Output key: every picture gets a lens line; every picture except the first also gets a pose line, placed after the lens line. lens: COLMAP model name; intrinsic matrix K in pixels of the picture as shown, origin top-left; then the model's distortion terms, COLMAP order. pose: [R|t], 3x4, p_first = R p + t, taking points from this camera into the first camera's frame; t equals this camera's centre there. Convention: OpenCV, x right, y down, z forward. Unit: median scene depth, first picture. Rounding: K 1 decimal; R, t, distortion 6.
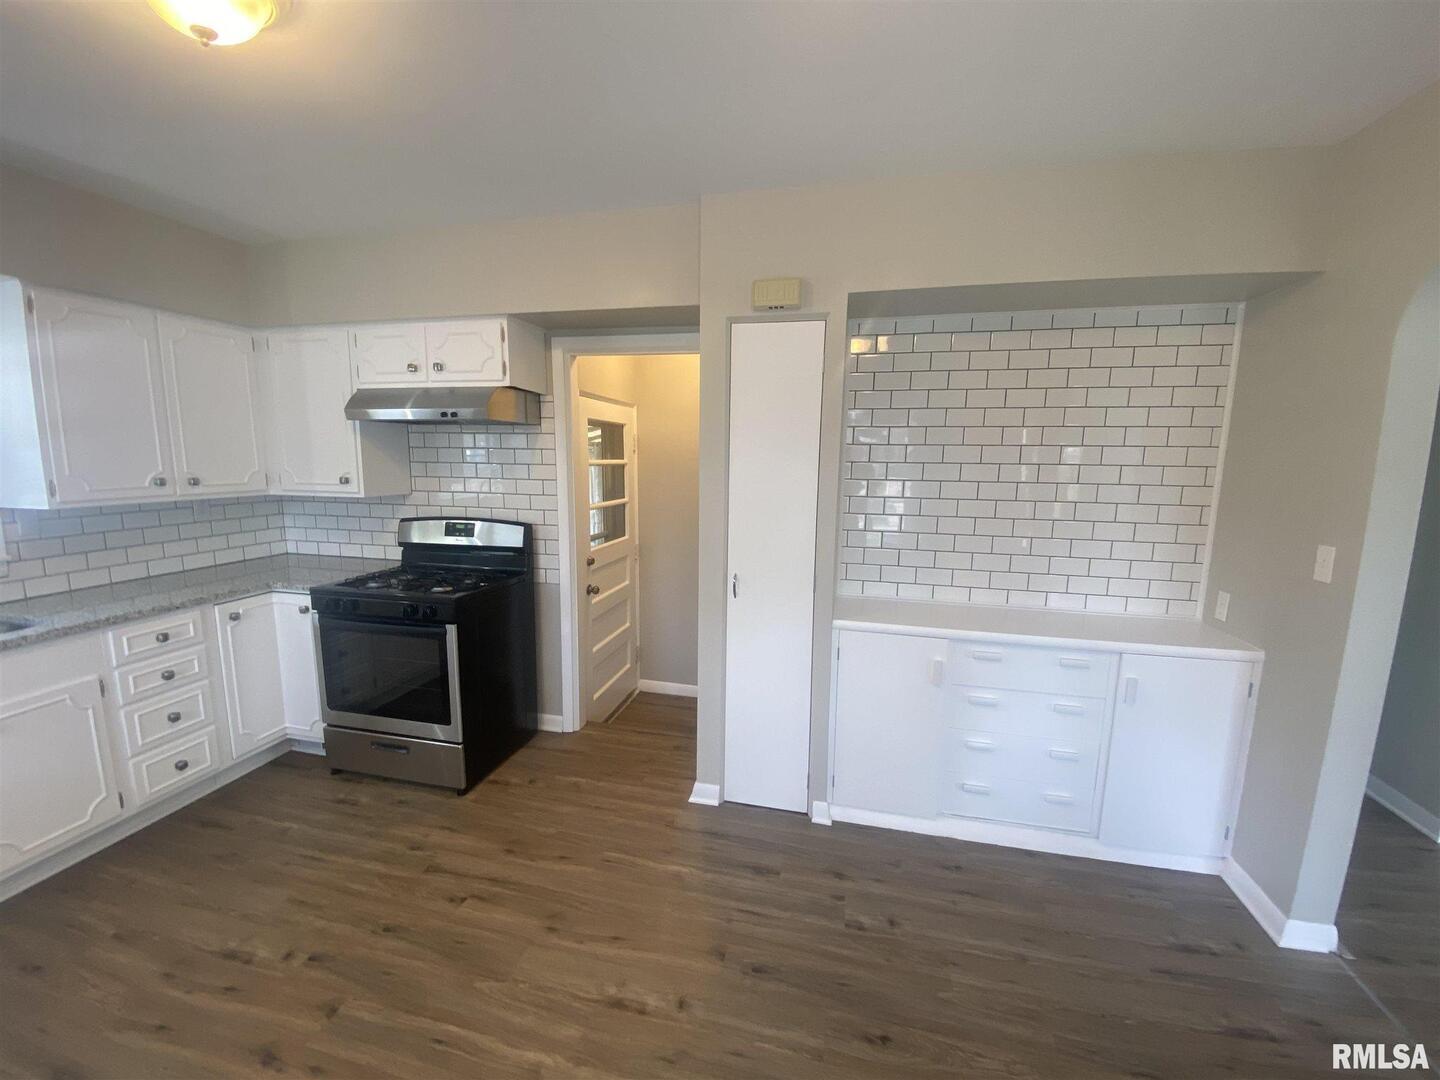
lens RADIAL K [[599.0, 0, 720.0], [0, 599.0, 540.0], [0, 0, 1]] dist [-0.001860, -0.000324]
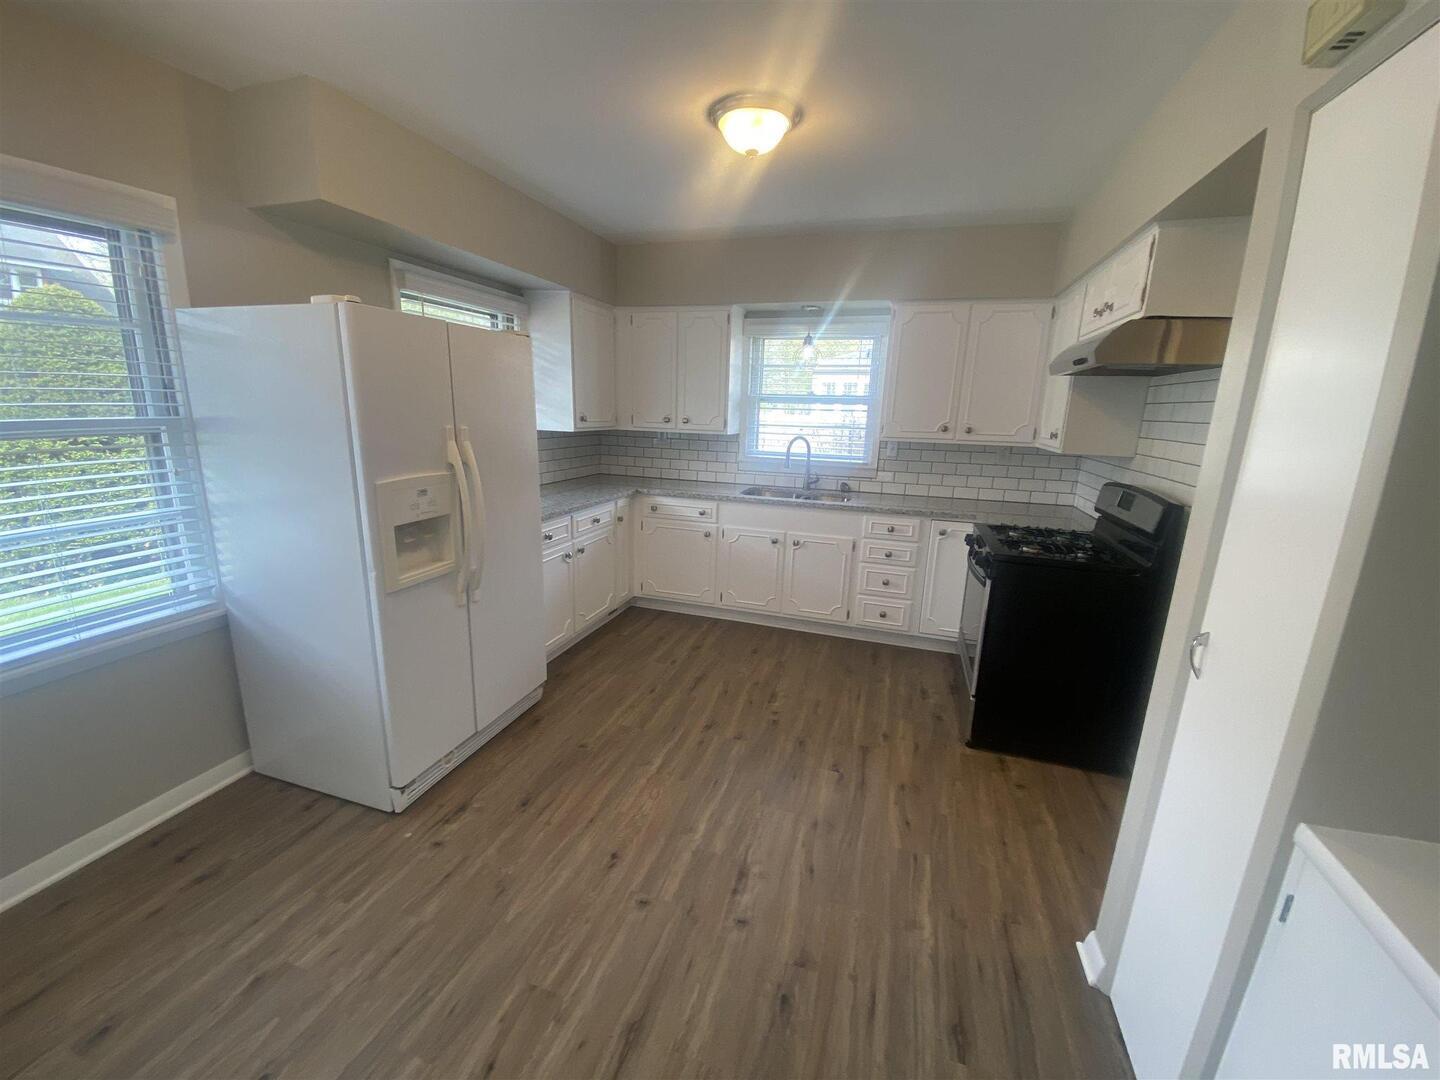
lens RADIAL K [[593.7, 0, 709.4], [0, 593.7, 539.6], [0, 0, 1]] dist [0.062849, -0.000106]
pose [[-0.074122, 0.214595, -0.973887, 0.580945], [-0.174394, 0.958735, 0.224529, -0.072411], [0.981882, 0.186482, -0.033640, 0.586889]]
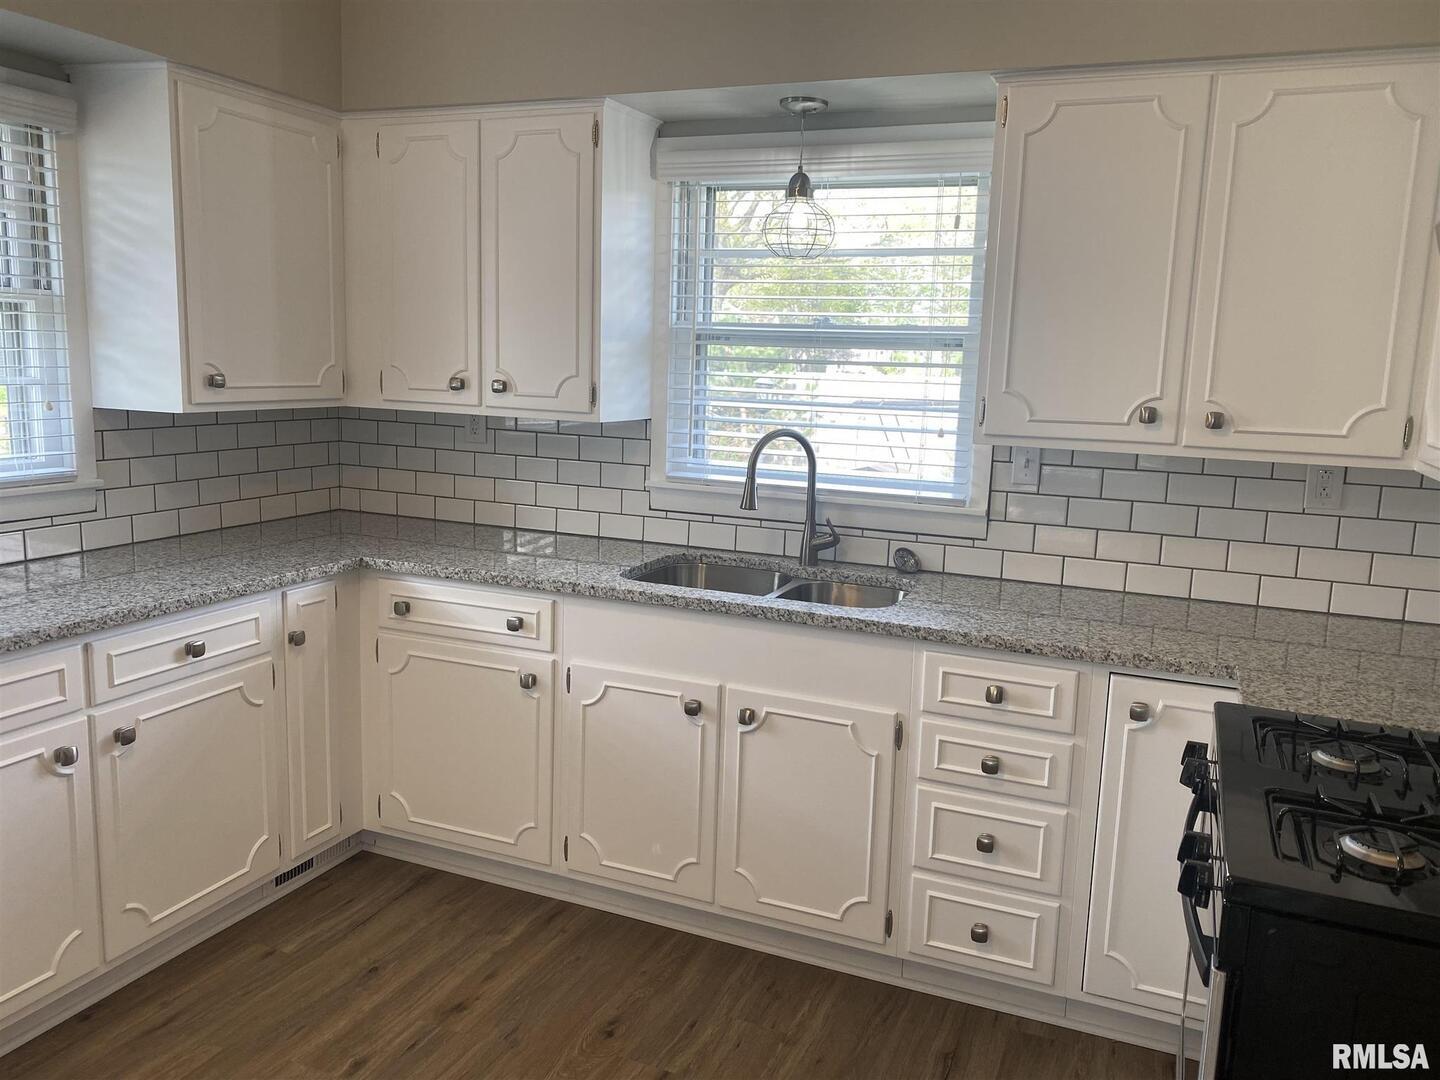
lens RADIAL K [[1129.2, 0, 717.3], [0, 1129.2, 513.4], [0, 0, 1]] dist [0.077043, -0.109177]
pose [[-0.160006, 0.133954, -0.977985, 0.092424], [-0.175775, 0.971049, 0.161762, -0.116291], [0.971340, 0.197788, -0.131828, 0.838855]]
